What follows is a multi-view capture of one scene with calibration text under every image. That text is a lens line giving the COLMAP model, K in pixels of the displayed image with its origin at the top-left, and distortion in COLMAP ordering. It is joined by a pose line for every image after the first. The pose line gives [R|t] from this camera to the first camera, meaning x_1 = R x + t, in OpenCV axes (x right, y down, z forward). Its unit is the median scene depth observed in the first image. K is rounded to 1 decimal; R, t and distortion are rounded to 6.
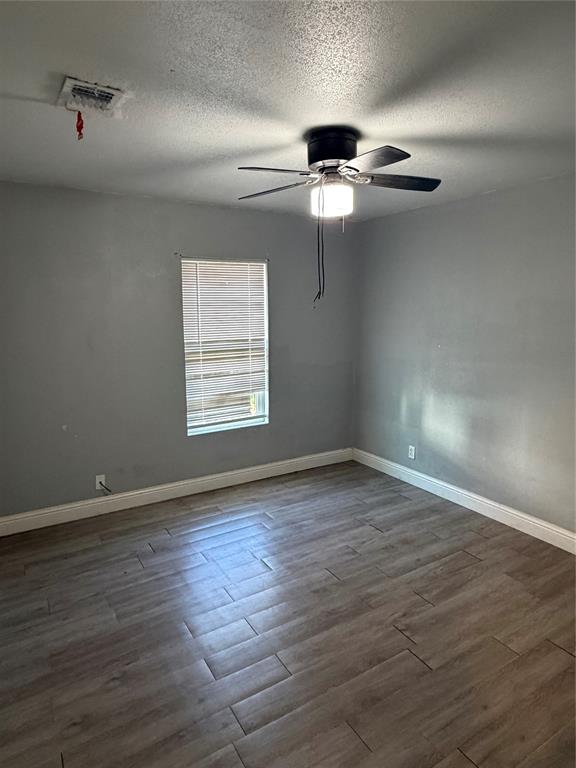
lens RADIAL K [[464.7, 0, 288.1], [0, 464.7, 383.0], [0, 0, 1]] dist [-0.008111, 0.005293]
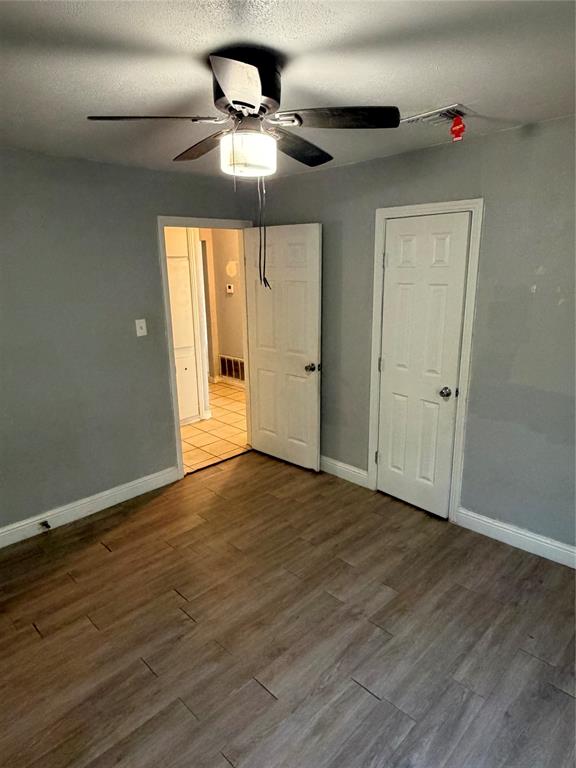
lens RADIAL K [[464.7, 0, 289.2], [0, 464.7, 385.3], [0, 0, 1]] dist [-0.008111, 0.005293]
pose [[-0.972800, 0.080256, -0.217301, 0.196436], [-0.009038, 0.924201, 0.381799, -0.303058], [0.231472, 0.373378, -0.898337, 1.644140]]
